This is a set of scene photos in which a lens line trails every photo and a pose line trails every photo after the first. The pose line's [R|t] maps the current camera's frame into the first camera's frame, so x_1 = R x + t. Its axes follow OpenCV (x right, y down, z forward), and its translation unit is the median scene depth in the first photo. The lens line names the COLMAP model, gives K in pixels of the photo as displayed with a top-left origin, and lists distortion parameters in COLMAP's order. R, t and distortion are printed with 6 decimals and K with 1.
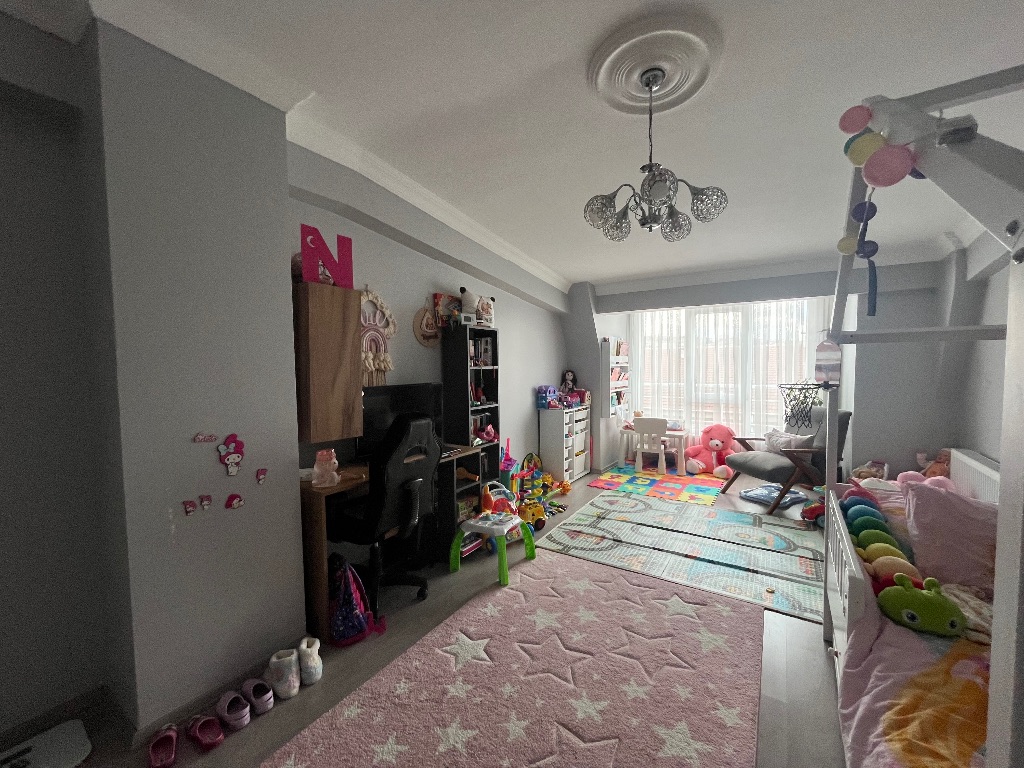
lens RADIAL K [[410.0, 0, 512.2], [0, 410.0, 386.2], [0, 0, 1]] dist [-0.007644, 0.000160]
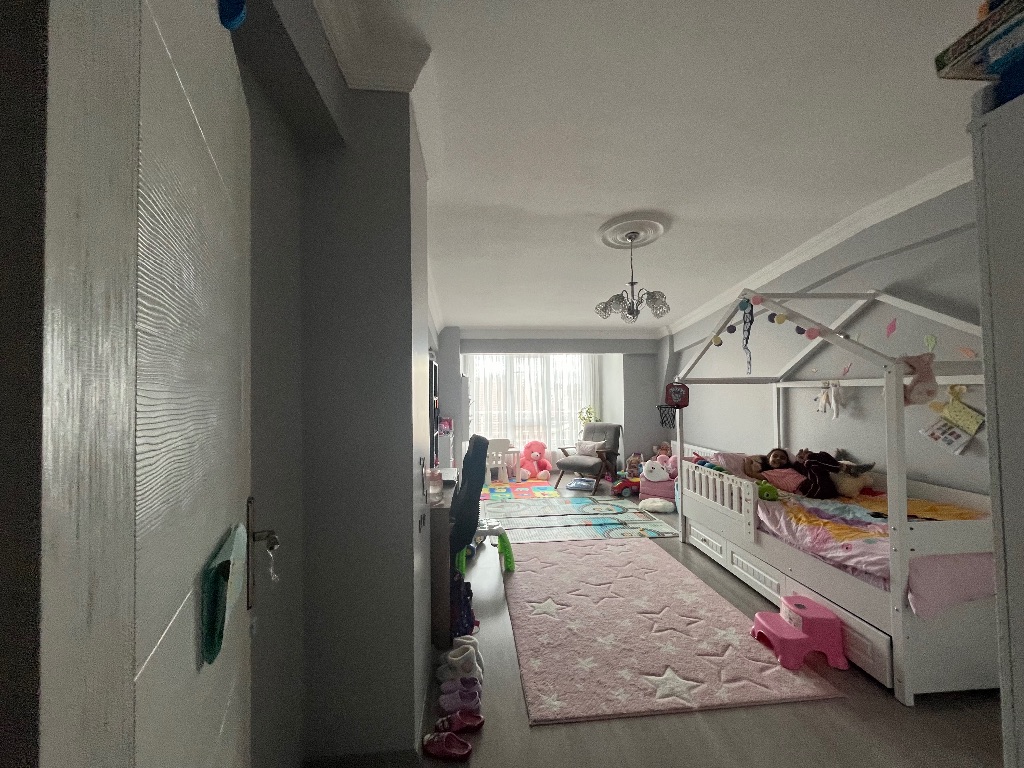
lens RADIAL K [[410.0, 0, 504.1], [0, 410.0, 382.8], [0, 0, 1]] dist [-0.007644, 0.000160]
pose [[0.785039, 0.019244, 0.619148, -0.453137], [0.037673, 0.996184, -0.078729, 0.006527], [-0.618300, 0.085131, 0.781318, -0.005026]]
